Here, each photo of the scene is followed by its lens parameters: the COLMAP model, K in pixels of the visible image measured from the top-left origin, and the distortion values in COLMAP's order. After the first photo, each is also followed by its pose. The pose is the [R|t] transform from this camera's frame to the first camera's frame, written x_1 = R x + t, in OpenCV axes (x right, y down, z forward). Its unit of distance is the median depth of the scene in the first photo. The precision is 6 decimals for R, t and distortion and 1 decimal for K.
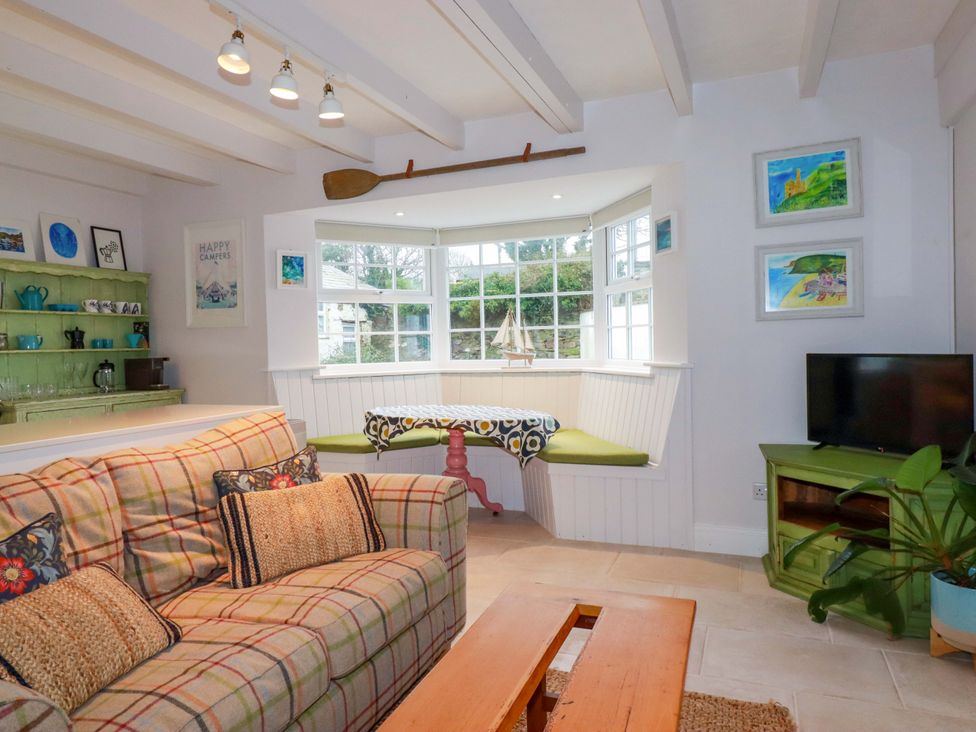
lens RADIAL K [[663.7, 0, 490.1], [0, 663.7, 362.1], [0, 0, 1]] dist [0.010260, -0.008349]
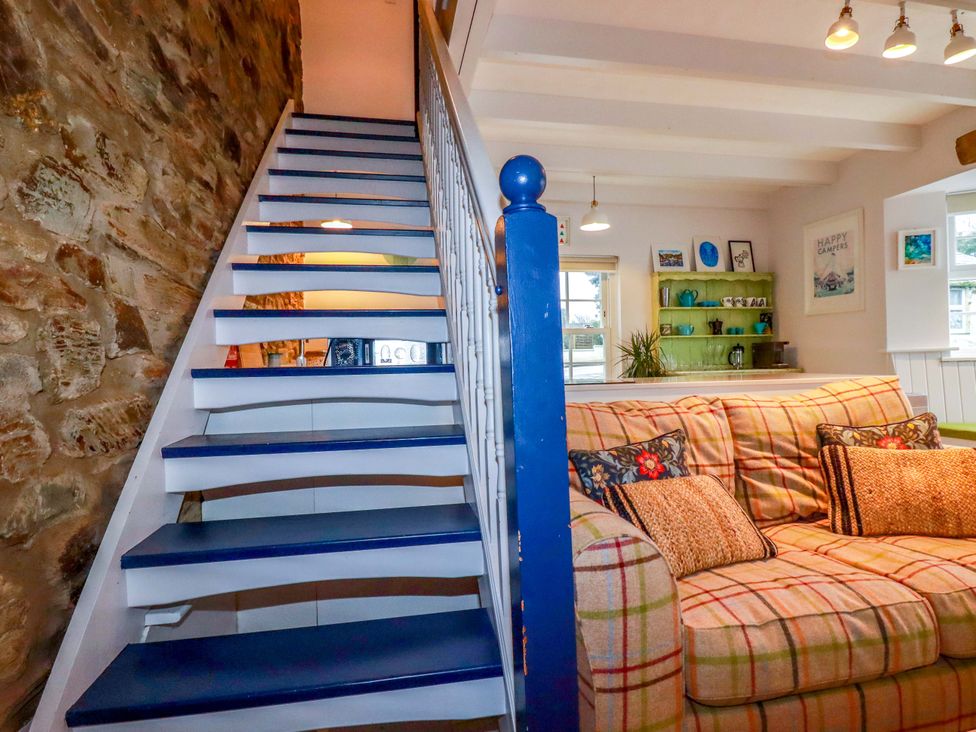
lens RADIAL K [[517.4, 0, 470.1], [0, 517.4, 363.0], [0, 0, 1]] dist [-0.014428, -0.009044]
pose [[0.524410, 0.016446, -0.851307, 0.000881], [-0.015731, 0.999830, 0.009624, 0.042483], [0.851321, 0.008345, 0.524579, 0.045362]]
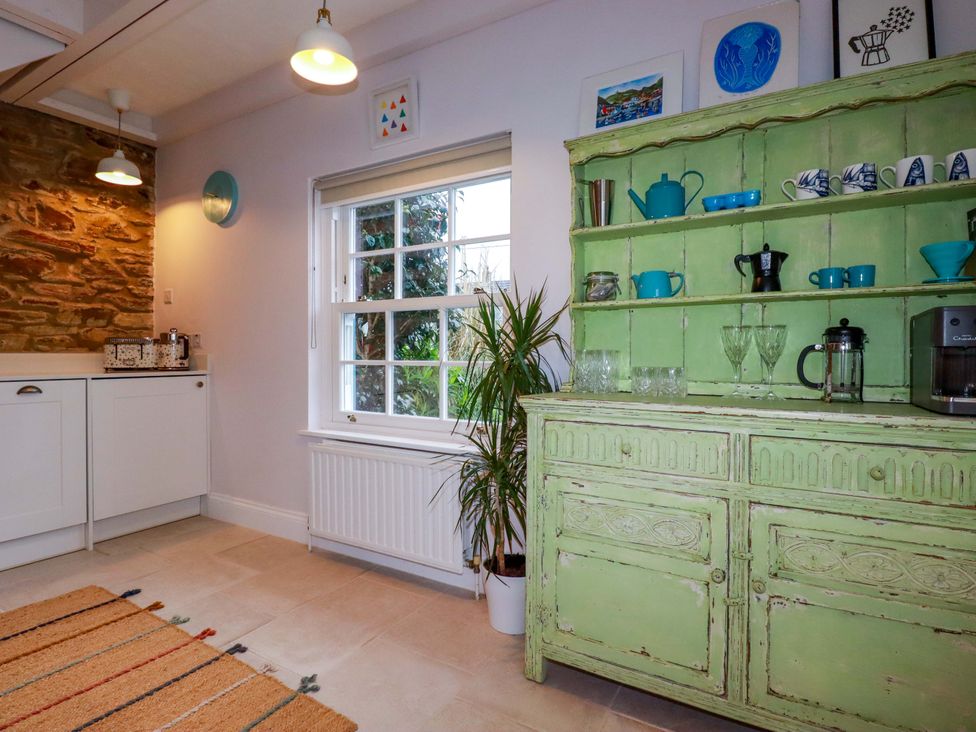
lens RADIAL K [[506.2, 0, 492.6], [0, 506.2, 360.5], [0, 0, 1]] dist [-0.003233, -0.012019]
pose [[-0.138283, 0.033365, -0.989831, -0.319847], [-0.024220, 0.999020, 0.037058, 0.020085], [0.990097, 0.029098, -0.137339, 1.053330]]
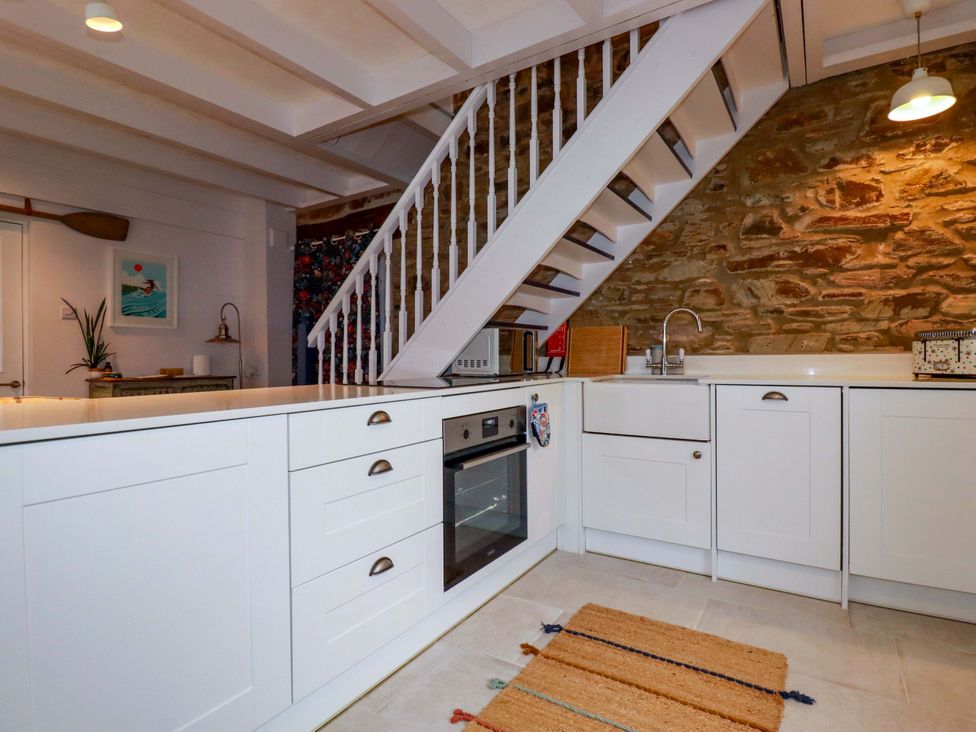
lens RADIAL K [[506.2, 0, 490.1], [0, 506.2, 362.0], [0, 0, 1]] dist [-0.003233, -0.012019]
pose [[-0.981563, 0.030232, 0.188732, -0.645898], [0.036287, 0.998929, 0.028709, 0.028394], [-0.187662, 0.035028, -0.981609, 1.005321]]
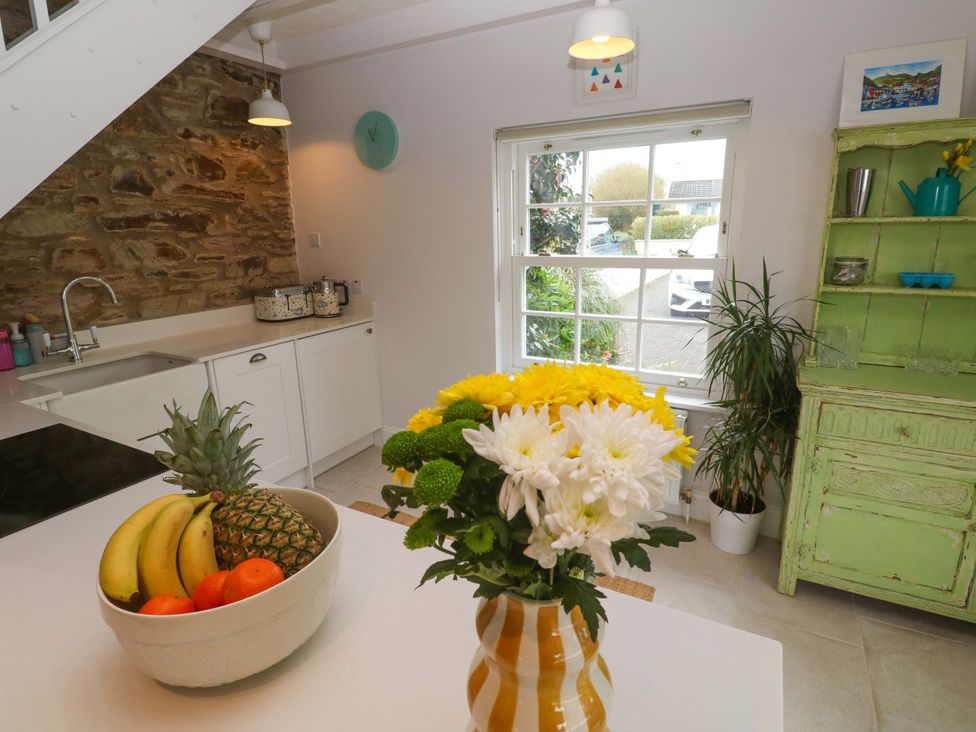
lens RADIAL K [[506.2, 0, 499.0], [0, 506.2, 357.2], [0, 0, 1]] dist [-0.003233, -0.012019]
pose [[-0.104808, 0.266168, -0.958212, -0.251014], [-0.003545, 0.963412, 0.268001, -0.084376], [0.994486, 0.031486, -0.100030, 0.786949]]
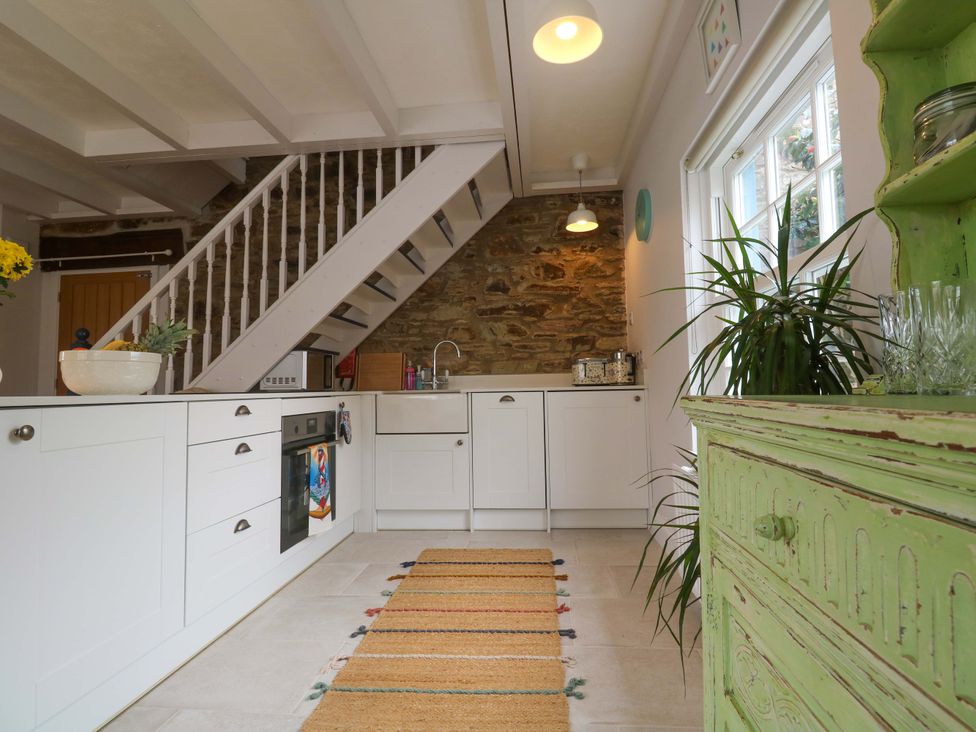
lens RADIAL K [[506.2, 0, 499.0], [0, 506.2, 357.1], [0, 0, 1]] dist [-0.003233, -0.012019]
pose [[-0.953961, 0.022377, -0.299094, -0.583102], [0.034104, 0.998838, -0.034044, 0.051341], [0.297985, -0.042677, -0.953616, 1.208559]]
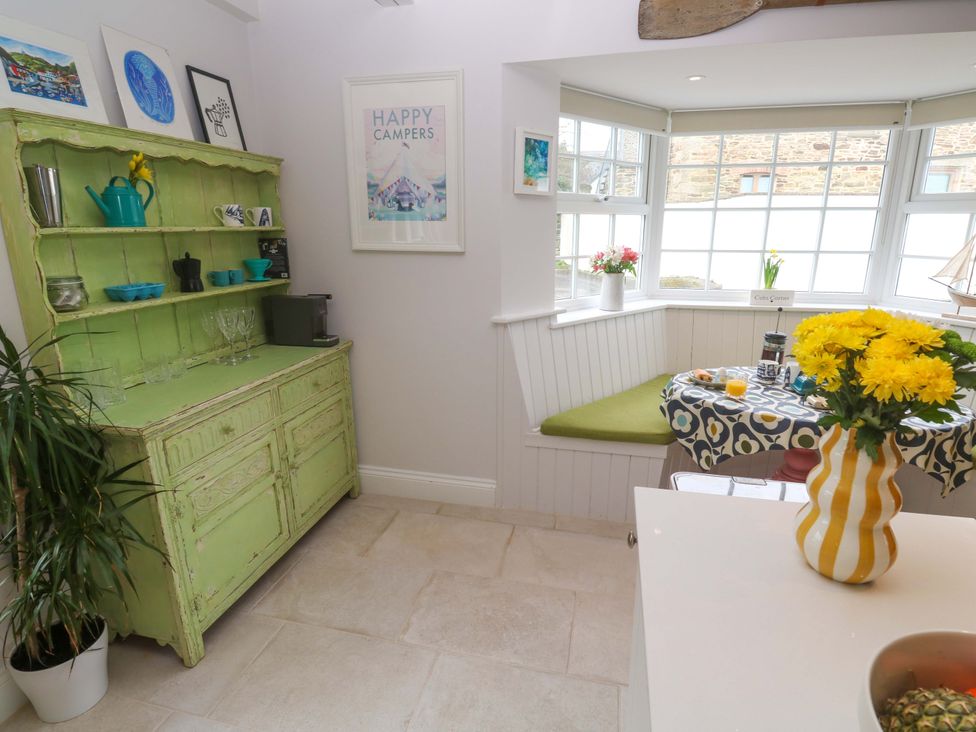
lens RADIAL K [[506.2, 0, 491.9], [0, 506.2, 358.2], [0, 0, 1]] dist [-0.003233, -0.012019]
pose [[0.987097, -0.018693, 0.159031, -0.524005], [-0.017563, 0.974532, 0.223562, -0.079289], [-0.159160, -0.223470, 0.961628, 0.622729]]
